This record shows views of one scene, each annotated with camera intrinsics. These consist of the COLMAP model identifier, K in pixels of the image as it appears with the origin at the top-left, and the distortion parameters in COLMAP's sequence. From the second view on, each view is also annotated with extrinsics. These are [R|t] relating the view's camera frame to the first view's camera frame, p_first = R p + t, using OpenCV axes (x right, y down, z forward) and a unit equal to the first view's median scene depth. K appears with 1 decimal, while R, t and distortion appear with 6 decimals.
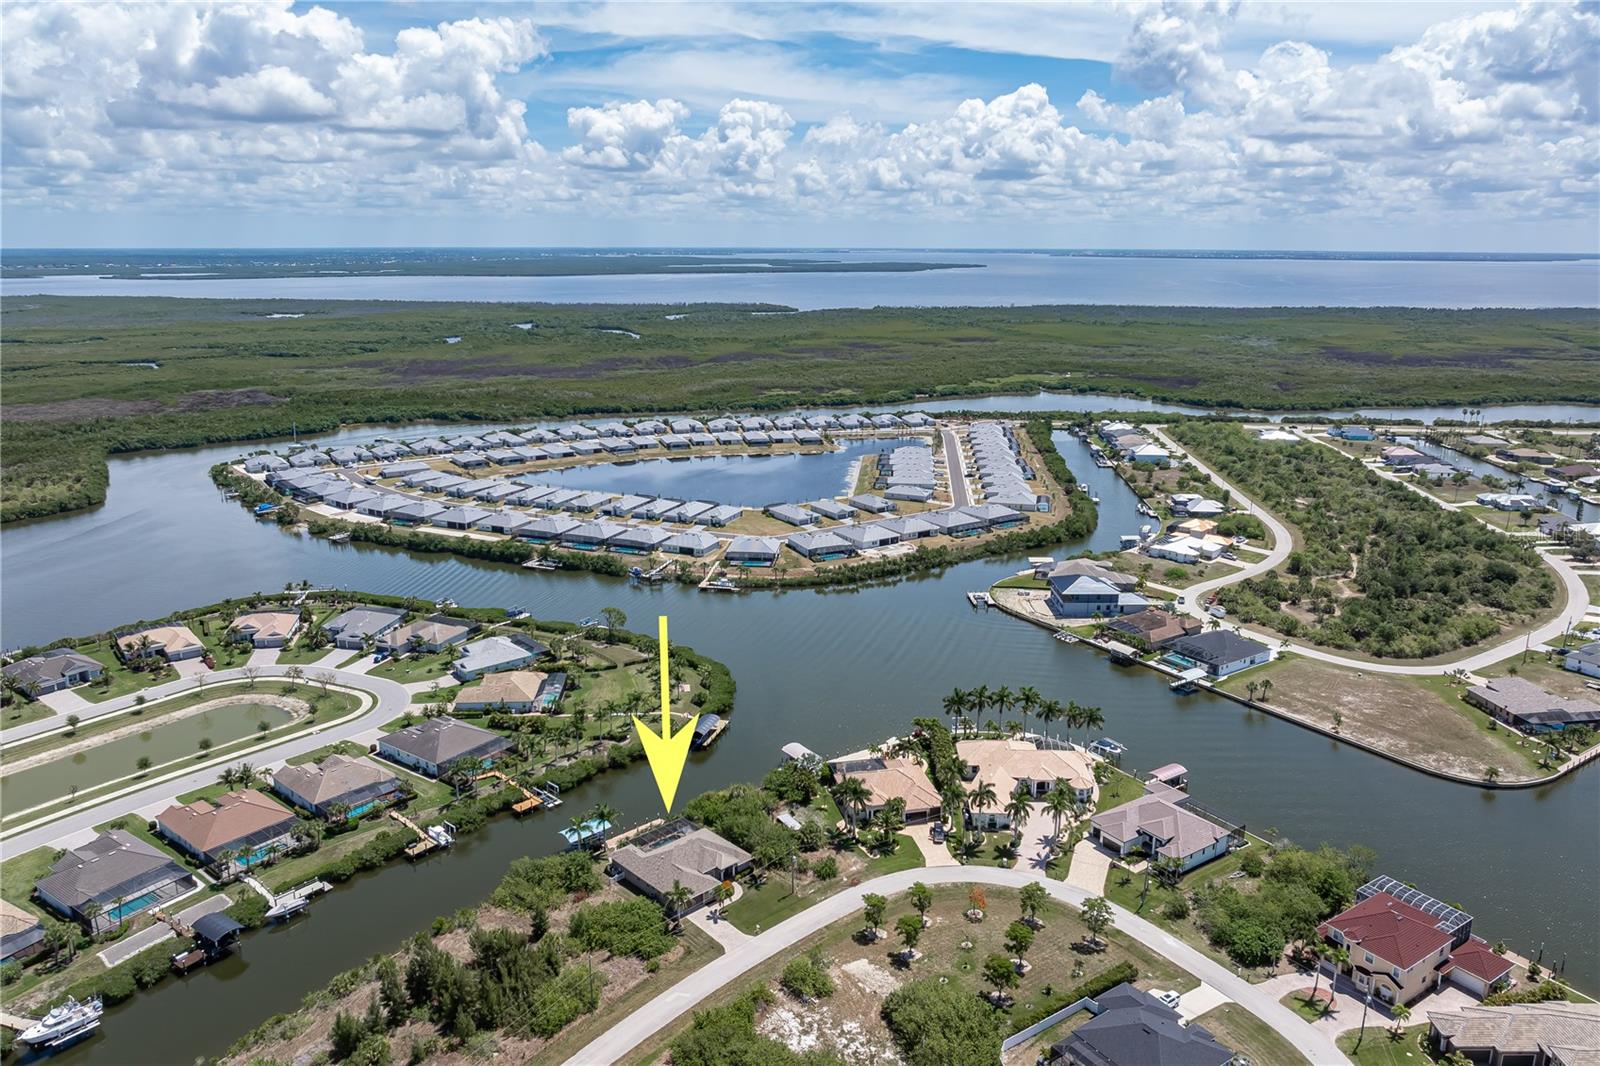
lens RADIAL K [[1129.5, 0, 799.4], [0, 1129.5, 501.6], [0, 0, 1]] dist [-0.029968, 0.017085]
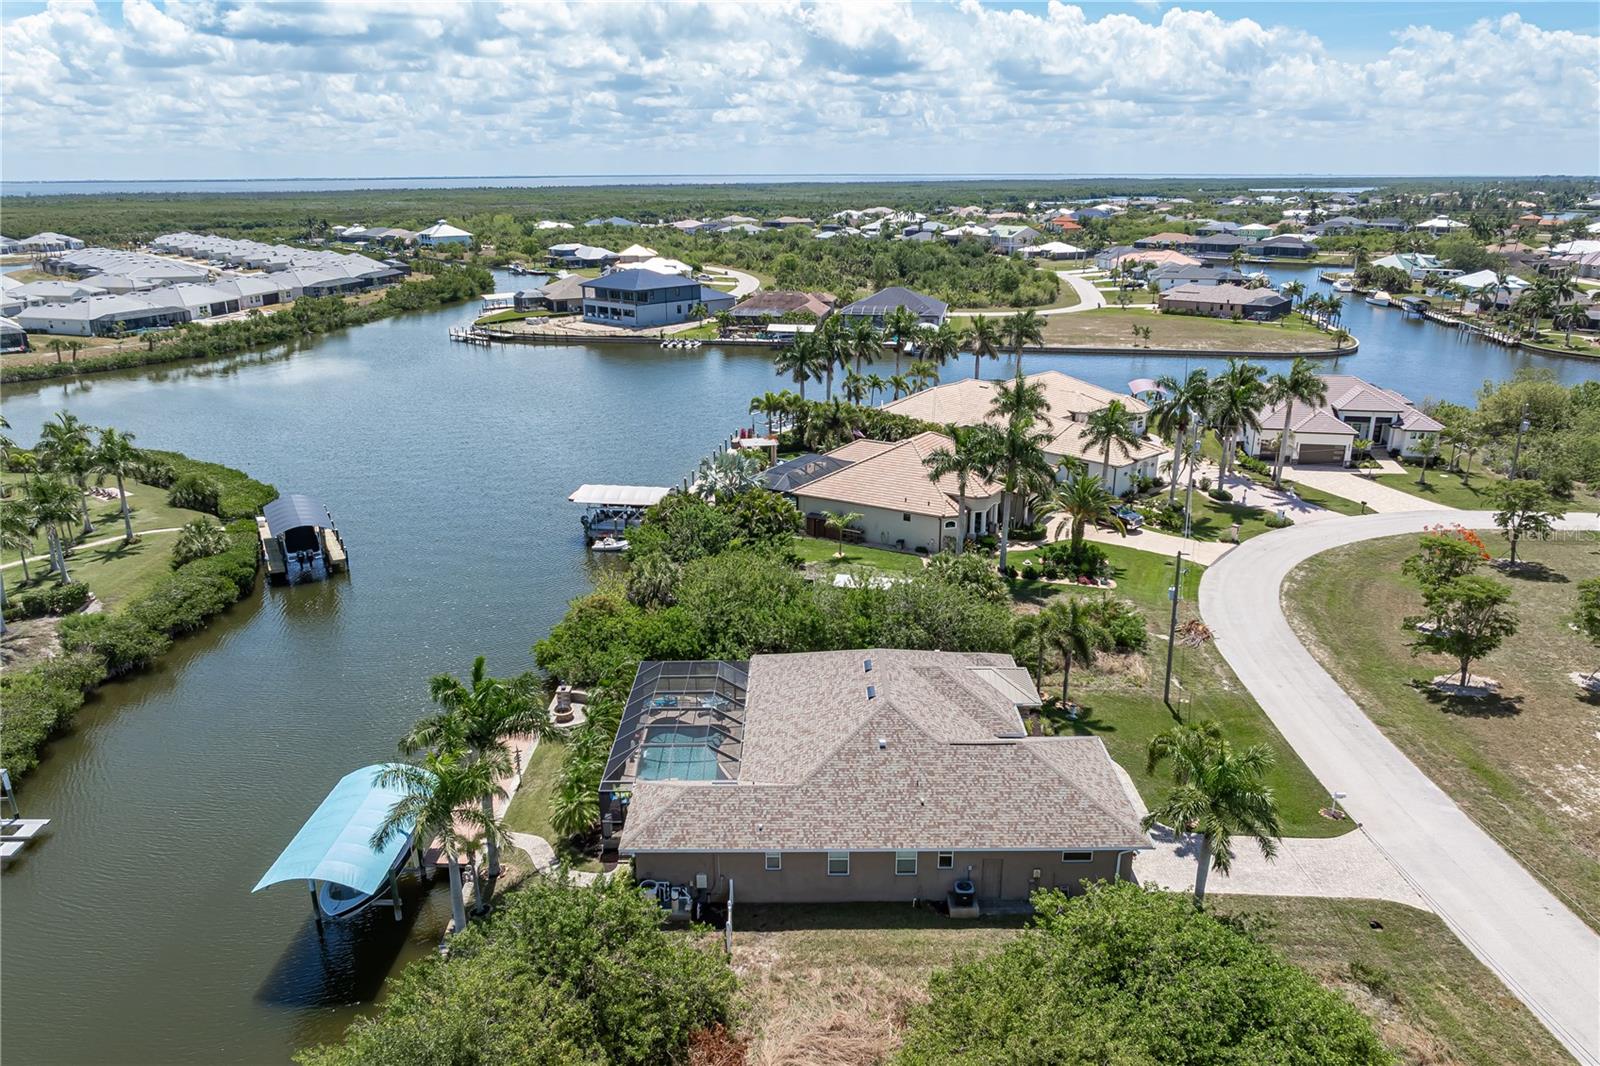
lens RADIAL K [[1129.5, 0, 809.9], [0, 1129.5, 556.8], [0, 0, 1]] dist [-0.029968, 0.017085]
pose [[0.683021, -0.239127, 0.690146, -0.208238], [0.167291, 0.970987, 0.170872, 0.166308], [-0.710983, -0.001253, 0.703208, 0.600979]]
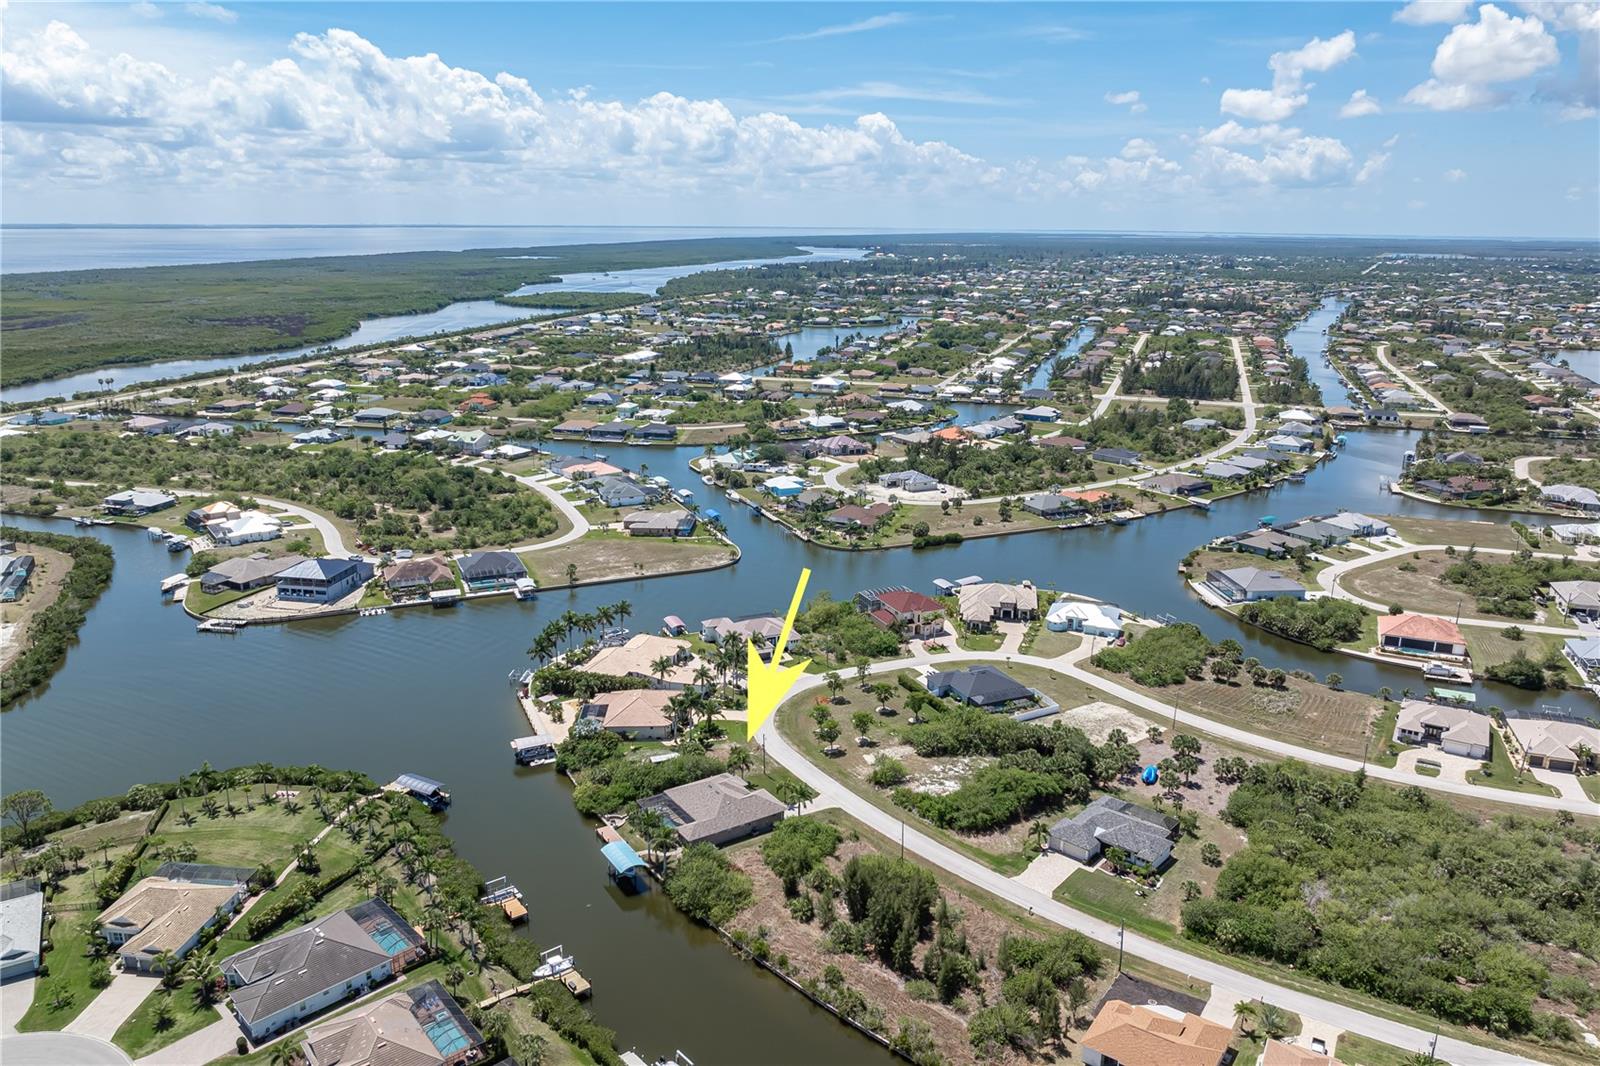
lens RADIAL K [[1129.5, 0, 805.5], [0, 1129.5, 544.3], [0, 0, 1]] dist [-0.029968, 0.017085]
pose [[0.168881, -0.273023, 0.947068, -0.752437], [0.212802, 0.948307, 0.235434, -0.108093], [-0.962390, 0.161777, 0.218251, 0.470844]]
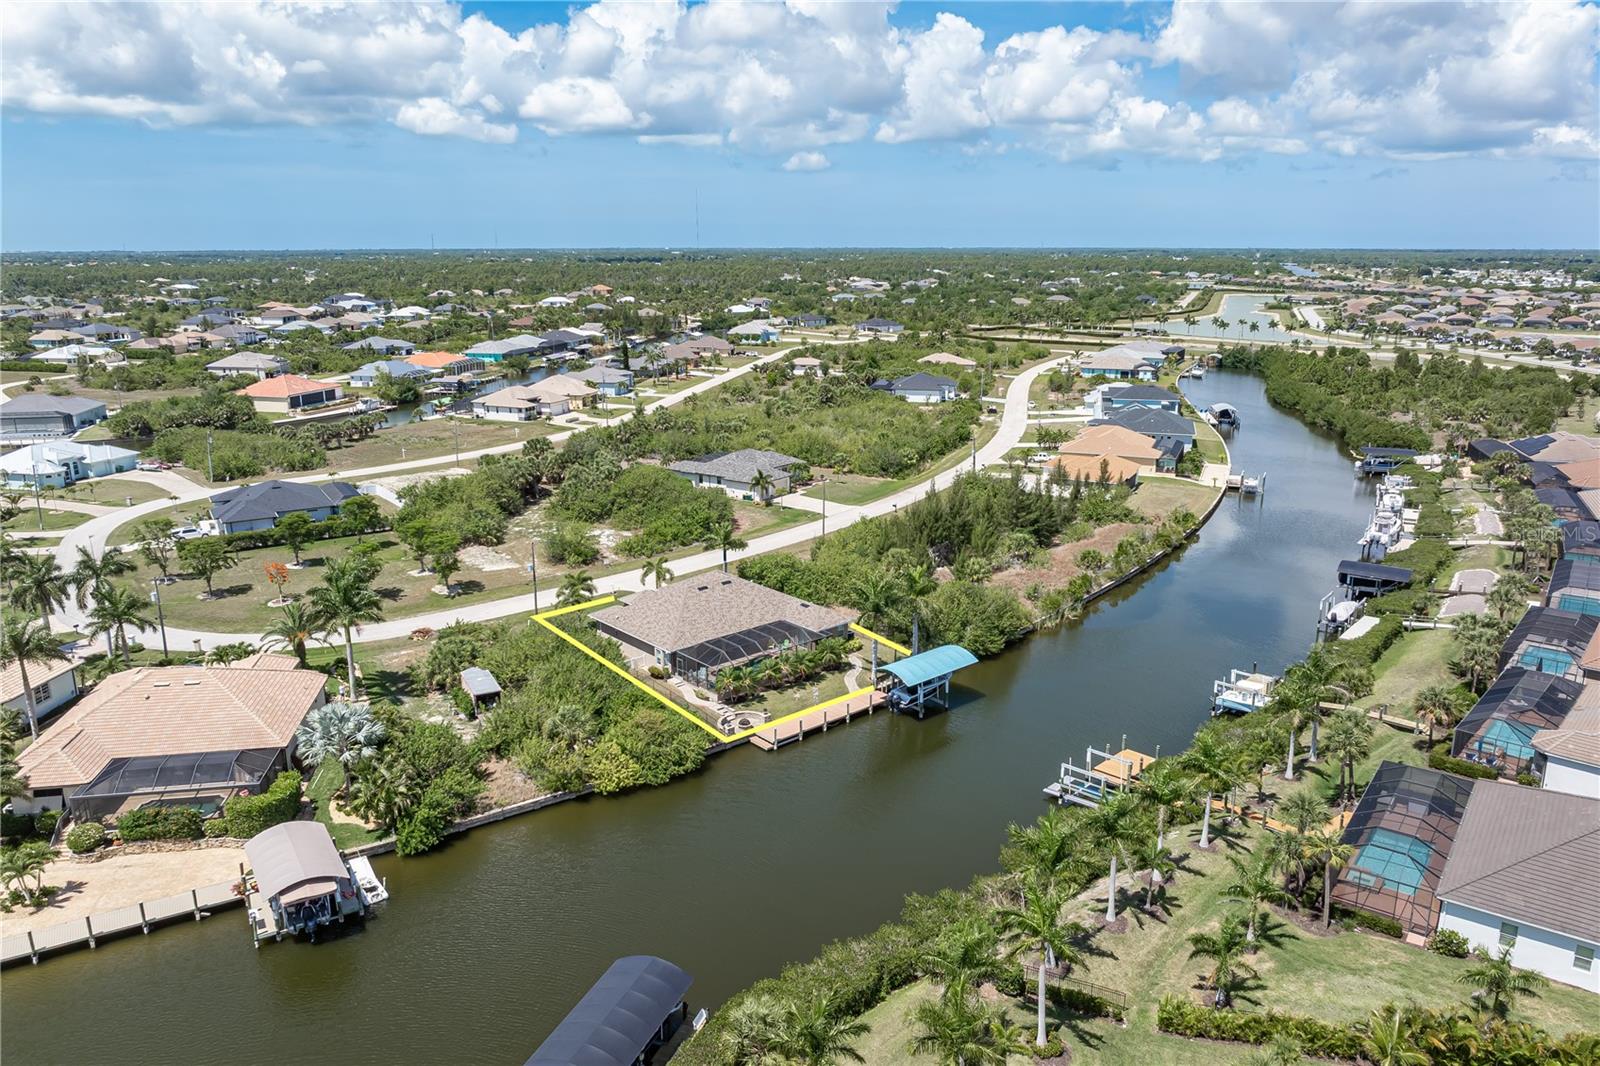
lens RADIAL K [[1129.5, 0, 811.0], [0, 1129.5, 525.5], [0, 0, 1]] dist [-0.029968, 0.017085]
pose [[-0.999465, -0.008494, 0.031597, -0.121775], [0.006712, 0.891941, 0.452103, 0.019730], [-0.032023, 0.452073, -0.891406, 1.075867]]
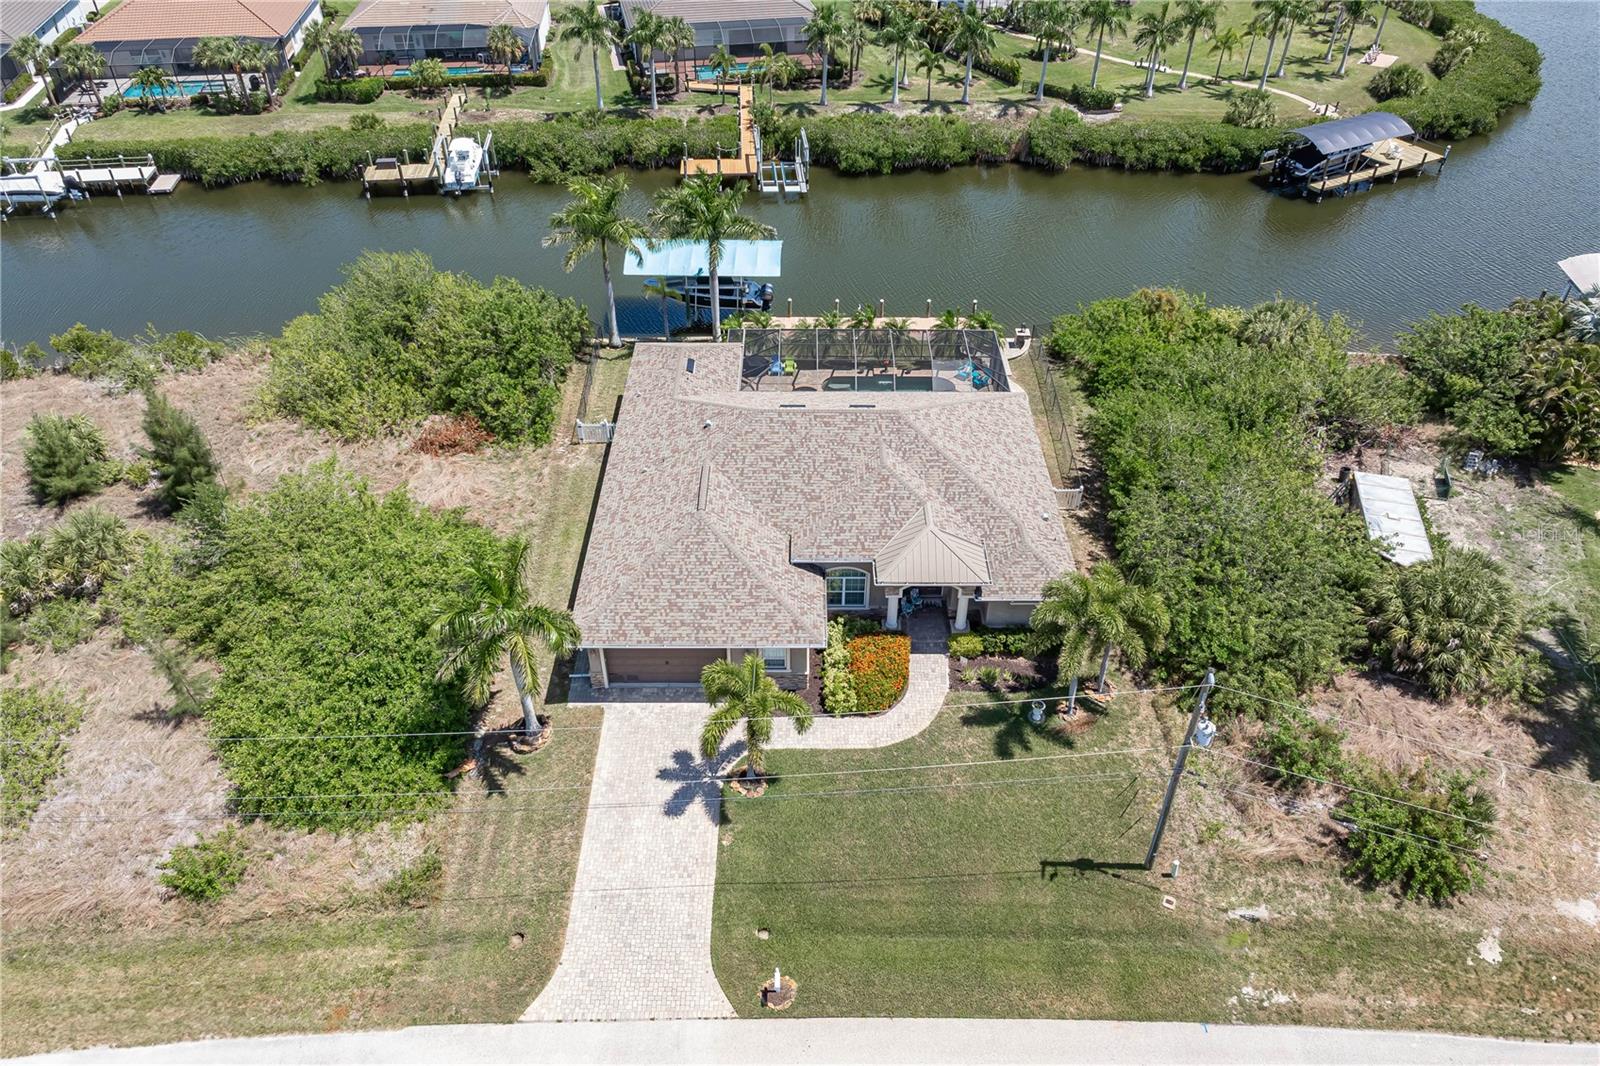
lens RADIAL K [[1129.5, 0, 810.6], [0, 1129.5, 514.4], [0, 0, 1]] dist [-0.029968, 0.017085]
pose [[0.729494, 0.426062, -0.535079, 0.020269], [-0.158210, 0.866187, 0.474015, 0.154987], [0.665438, -0.261137, 0.699285, 0.604002]]
